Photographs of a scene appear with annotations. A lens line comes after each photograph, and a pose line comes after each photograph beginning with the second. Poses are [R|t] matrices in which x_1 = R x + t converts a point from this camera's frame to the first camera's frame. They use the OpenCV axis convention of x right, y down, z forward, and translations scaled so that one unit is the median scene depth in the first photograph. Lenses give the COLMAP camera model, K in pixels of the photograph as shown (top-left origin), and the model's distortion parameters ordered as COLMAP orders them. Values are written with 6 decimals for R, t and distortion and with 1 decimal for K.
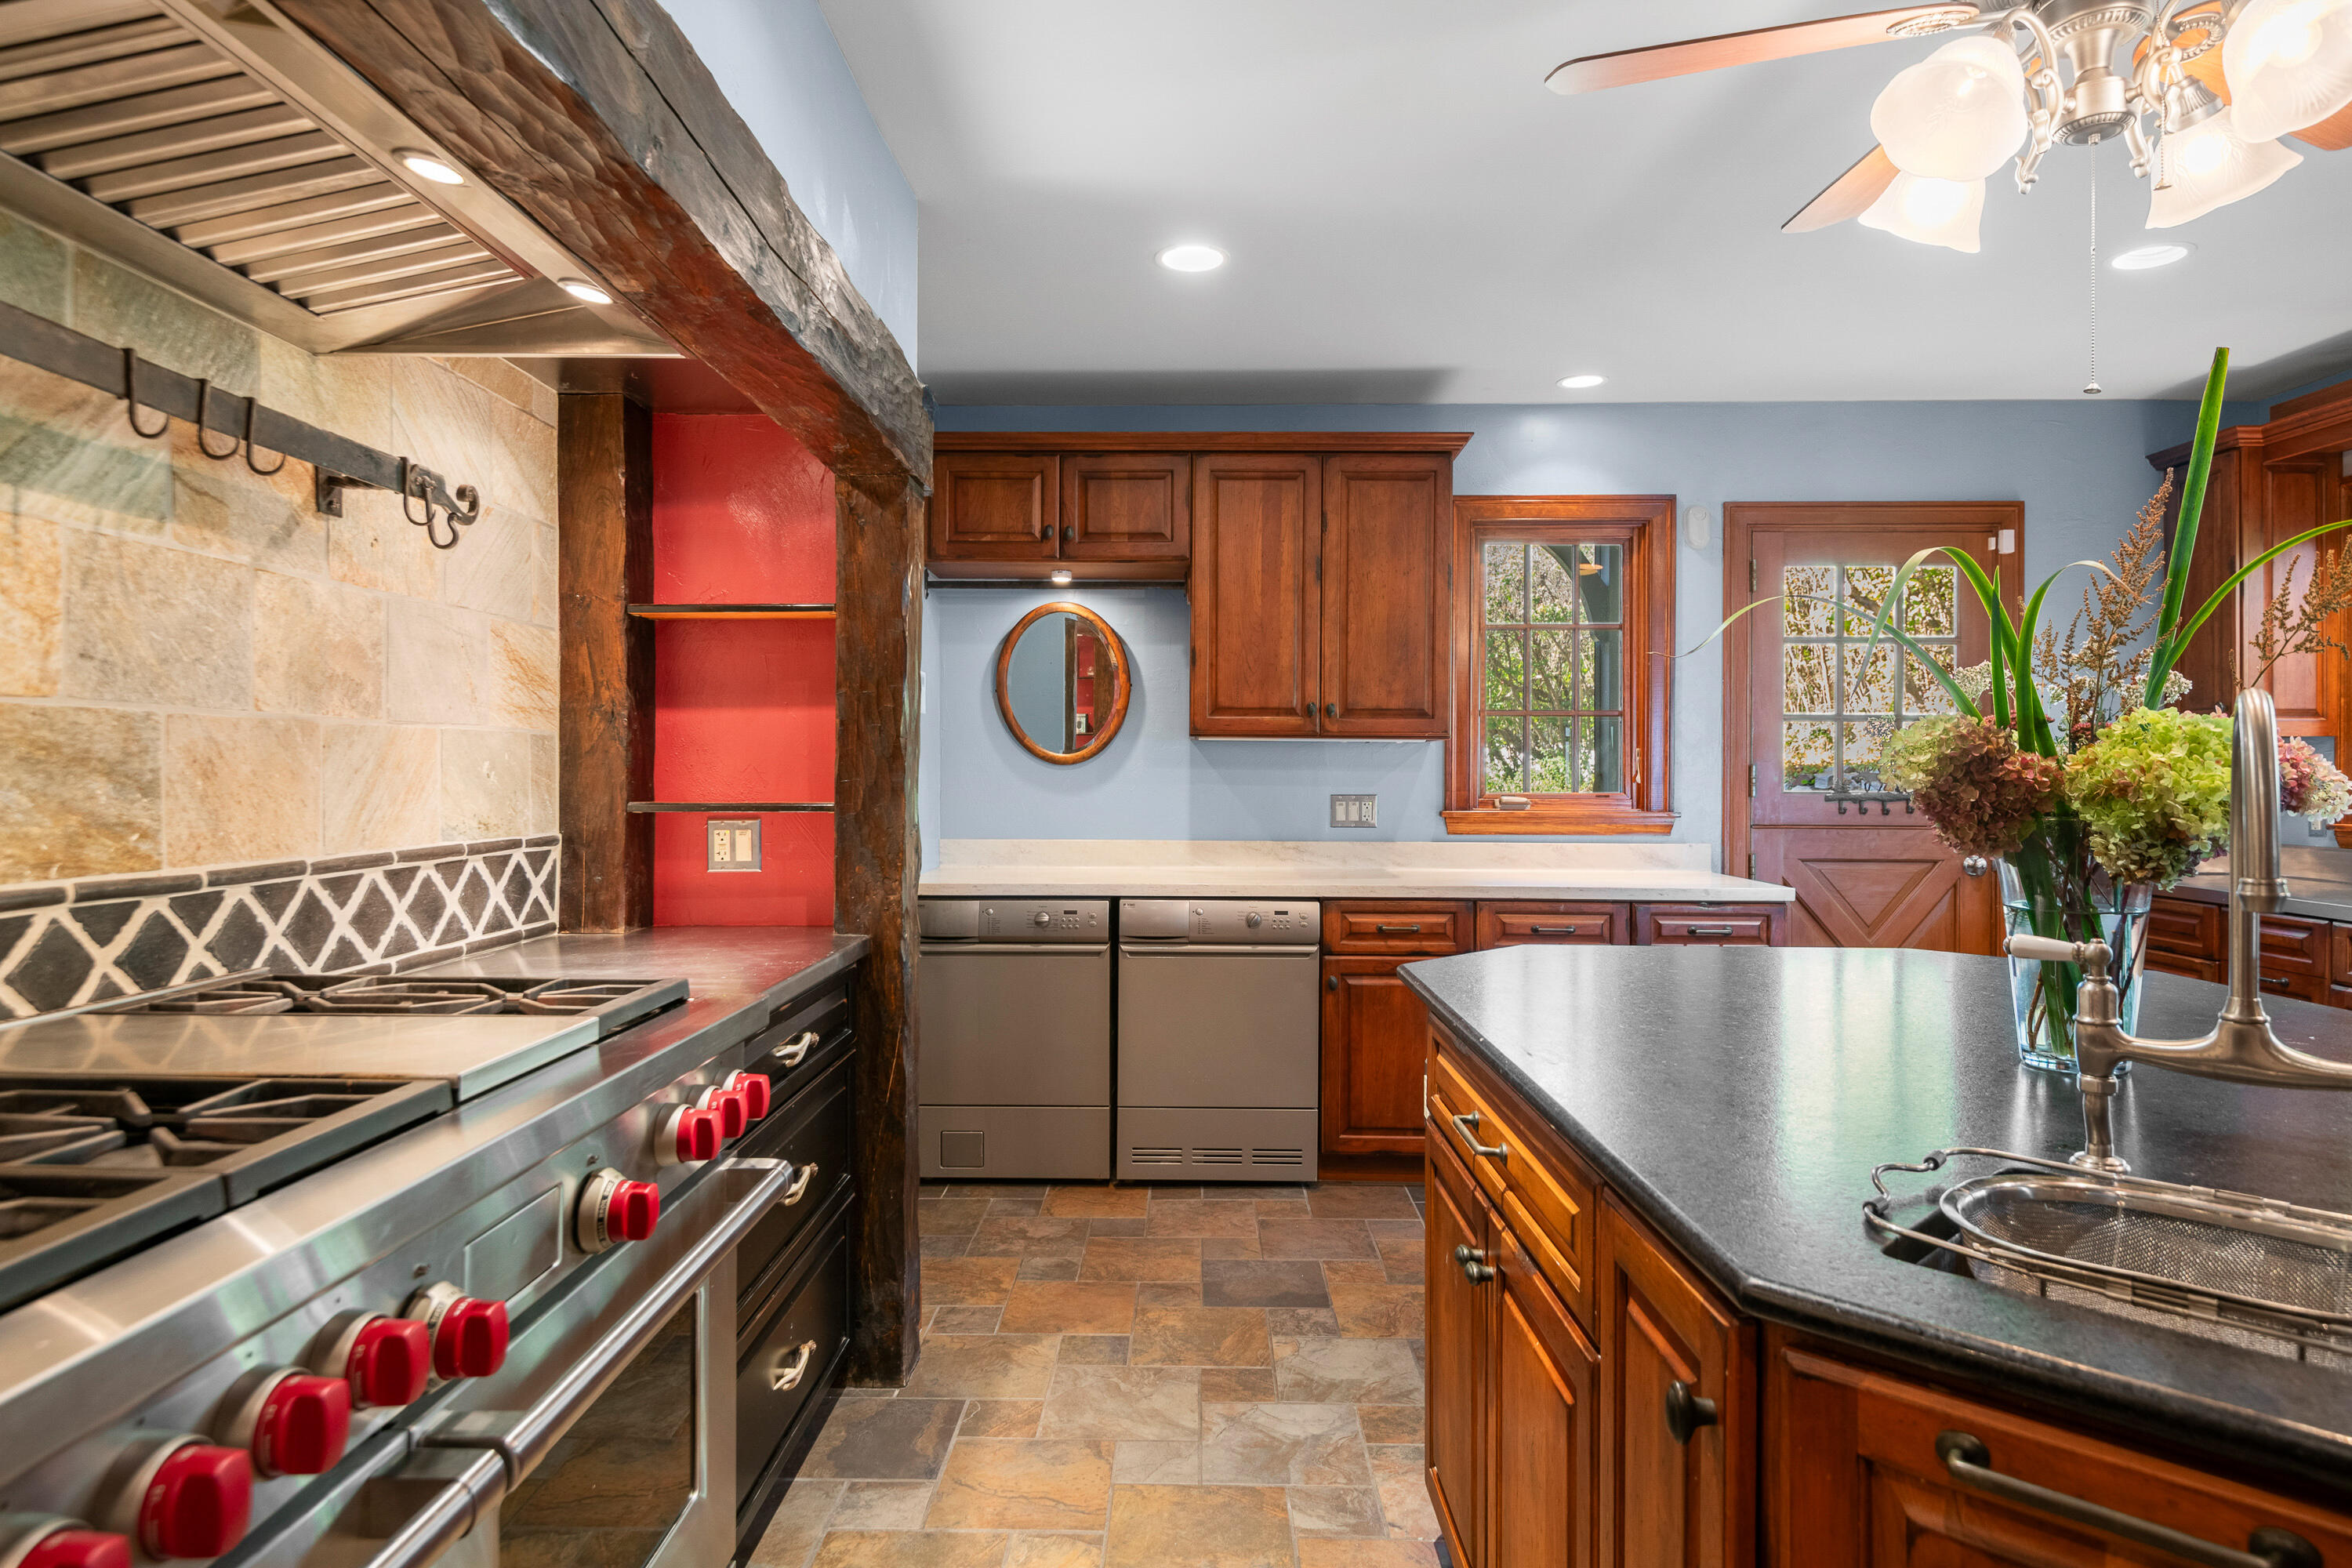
lens RADIAL K [[1315.5, 0, 1178.8], [0, 1315.5, 768.0], [0, 0, 1]] dist [0.035163, -0.000772]
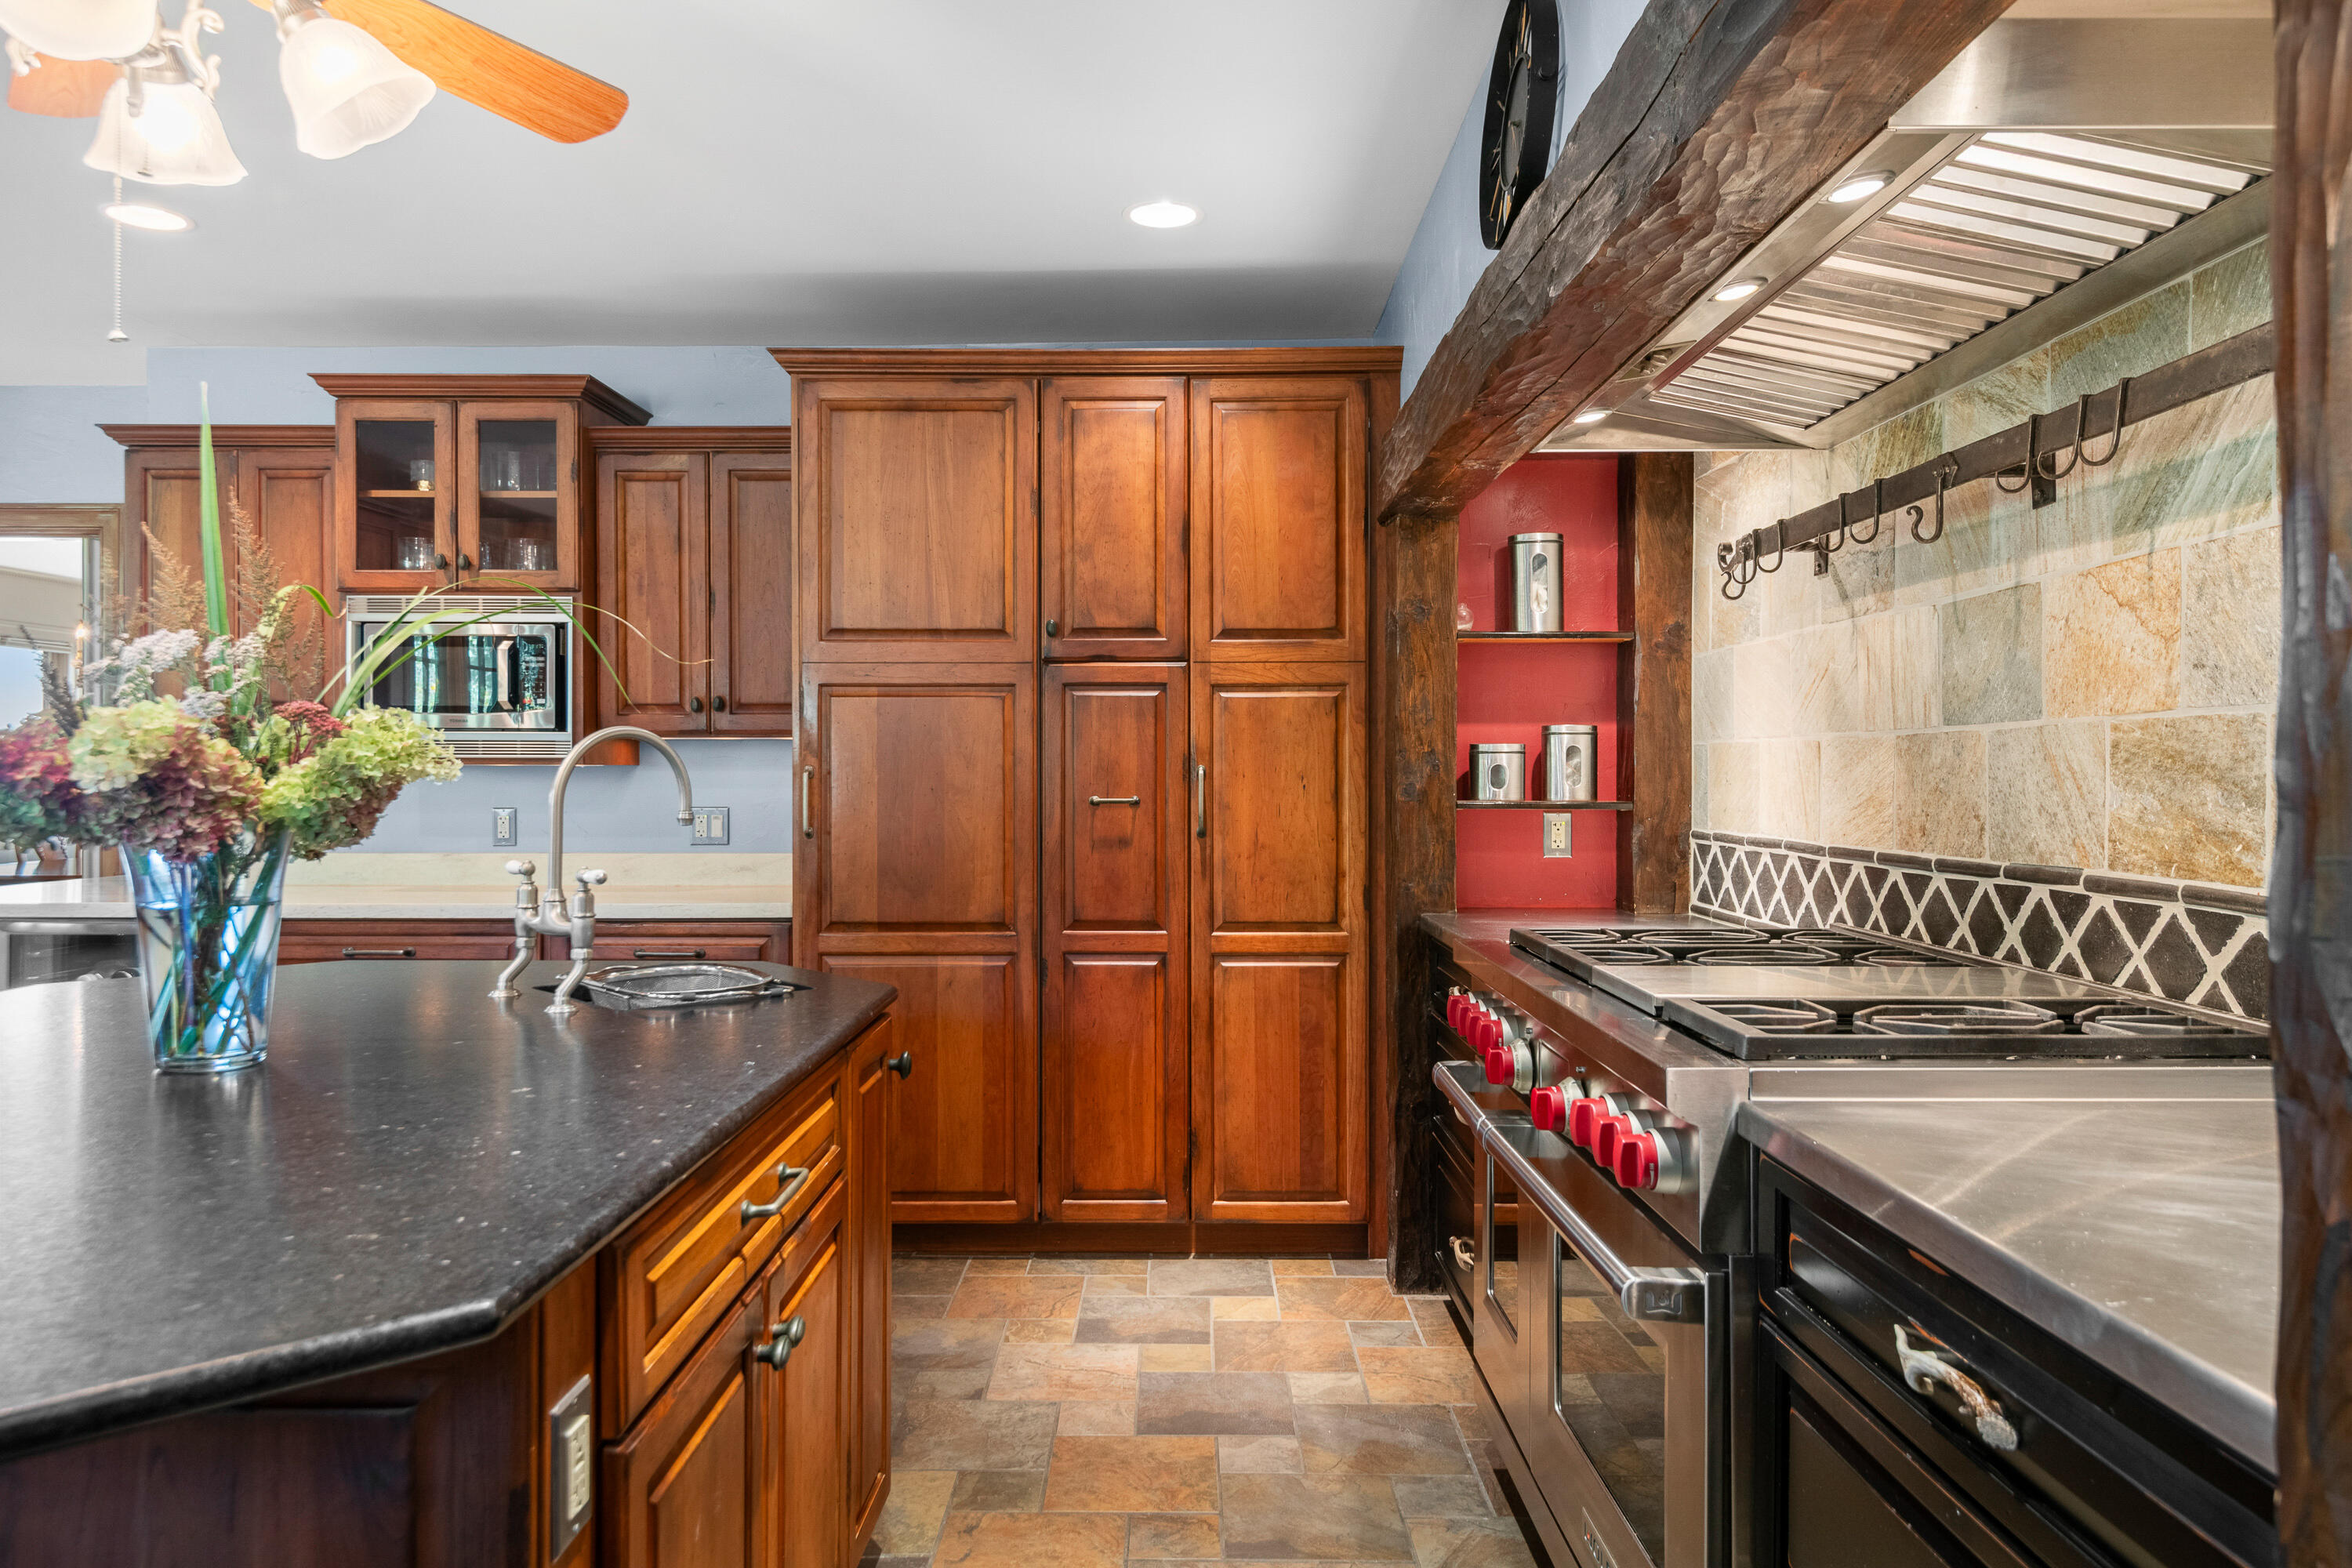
lens RADIAL K [[1577.3, 0, 1185.0], [0, 1577.3, 776.7], [0, 0, 1]] dist [0.015501, -0.006228]
pose [[-0.999955, -0.009221, -0.002398, -0.030512], [-0.009226, 0.999955, 0.002342, 0.004893], [0.002377, 0.002364, -0.999994, 1.835095]]
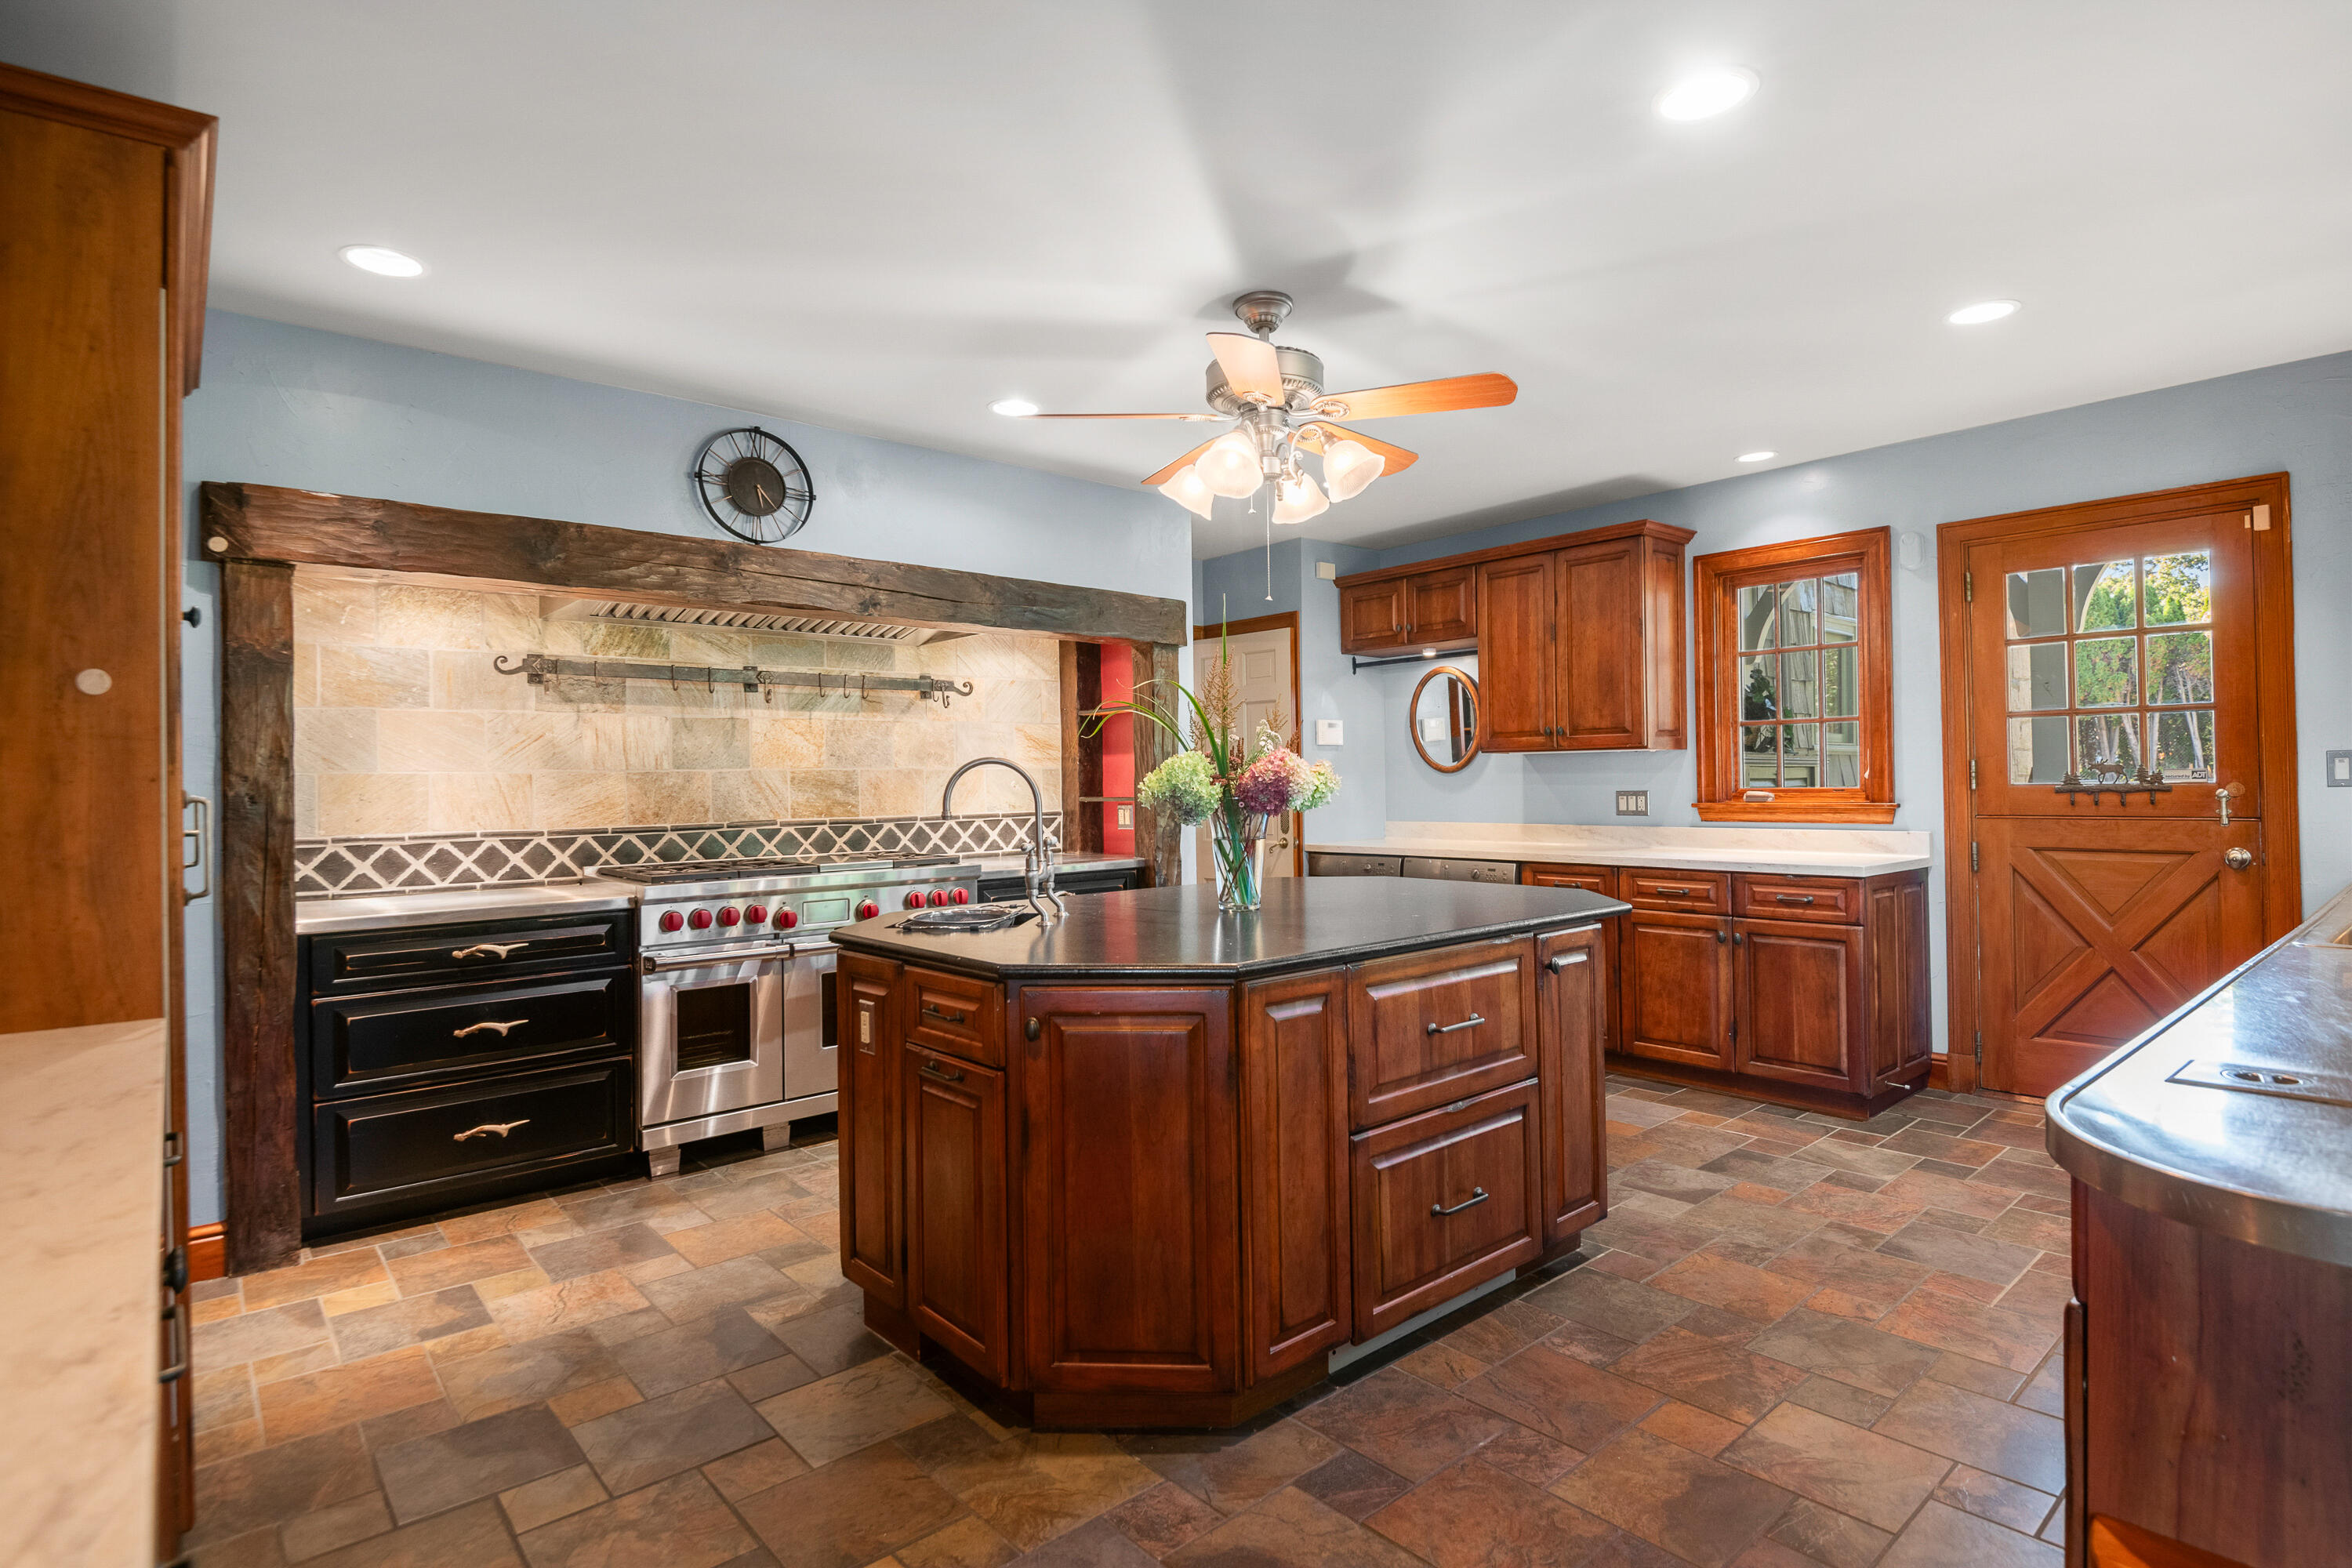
lens RADIAL K [[1144.0, 0, 1199.6], [0, 1144.0, 787.2], [0, 0, 1]] dist [-0.002468, -0.001221]
pose [[0.670343, -0.010657, -0.741975, 1.721286], [0.020490, 0.999781, 0.004153, 0.006744], [0.741768, -0.017987, 0.670415, -0.252964]]
